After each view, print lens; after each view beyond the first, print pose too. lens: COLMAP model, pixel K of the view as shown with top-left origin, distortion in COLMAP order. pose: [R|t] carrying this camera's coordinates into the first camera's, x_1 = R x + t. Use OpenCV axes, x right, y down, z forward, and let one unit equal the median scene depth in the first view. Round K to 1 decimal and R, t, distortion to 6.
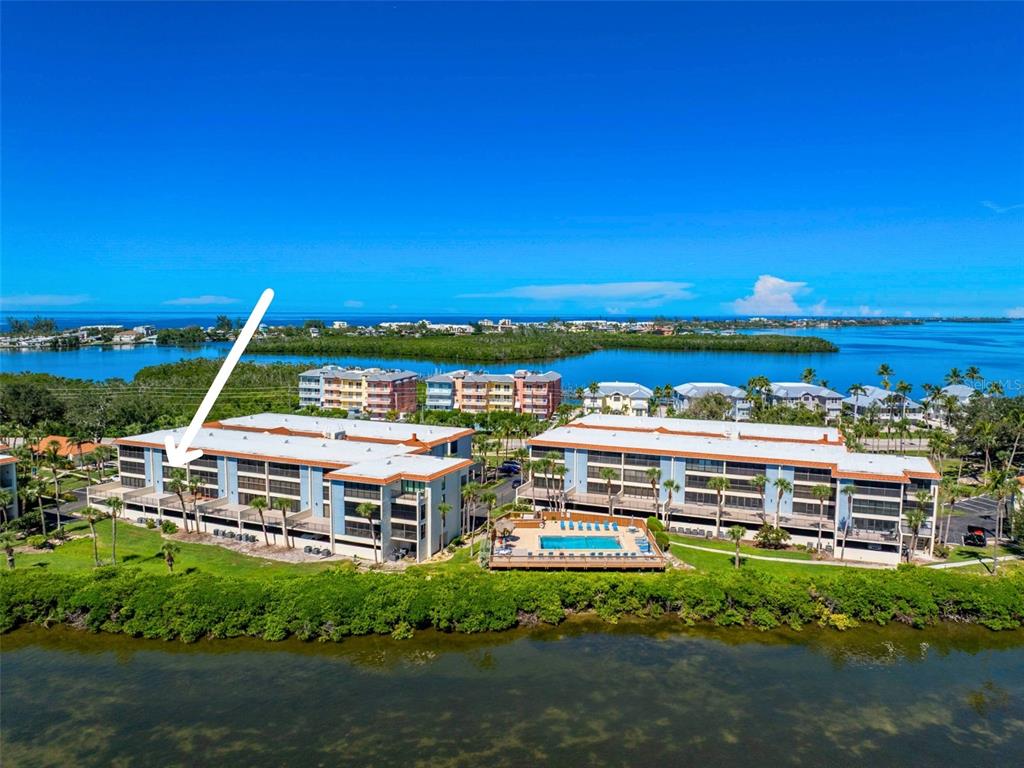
lens RADIAL K [[716.1, 0, 516.7], [0, 716.1, 384.7], [0, 0, 1]] dist [-0.036536, -0.005907]
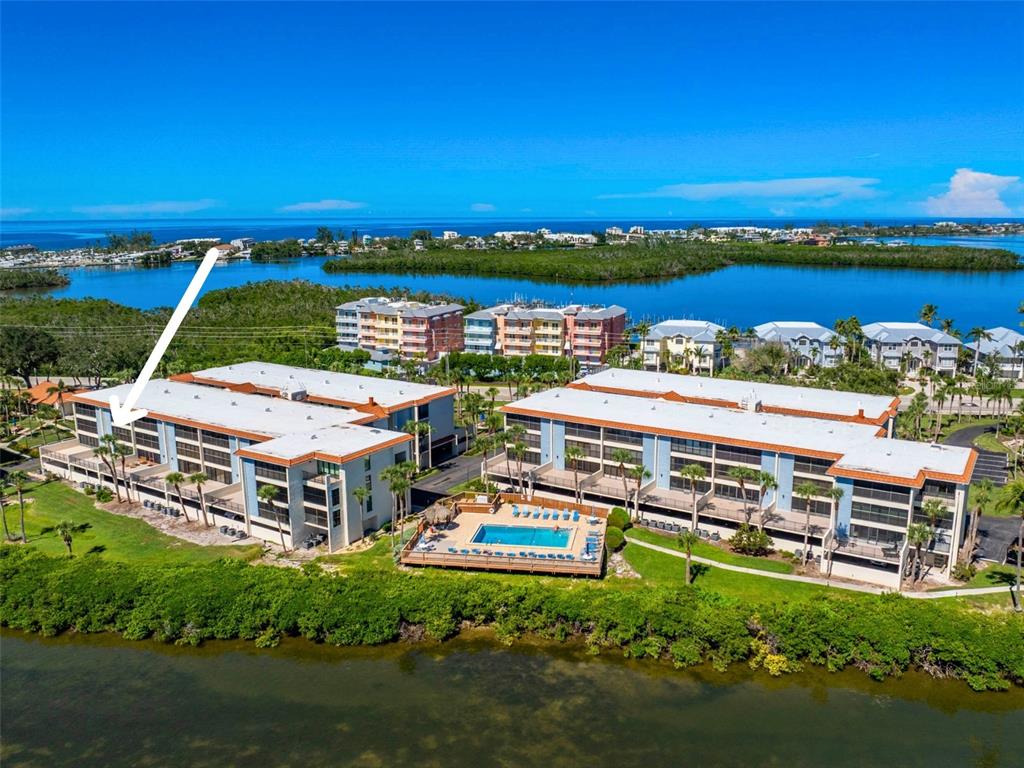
lens RADIAL K [[797.2, 0, 512.0], [0, 797.2, 384.0], [0, 0, 1]] dist [-0.038433, -0.003393]
pose [[0.988486, 0.020828, -0.149873, 0.196572], [-0.005916, 0.995044, 0.099264, -0.052196], [0.151198, -0.097234, 0.983710, 0.060561]]
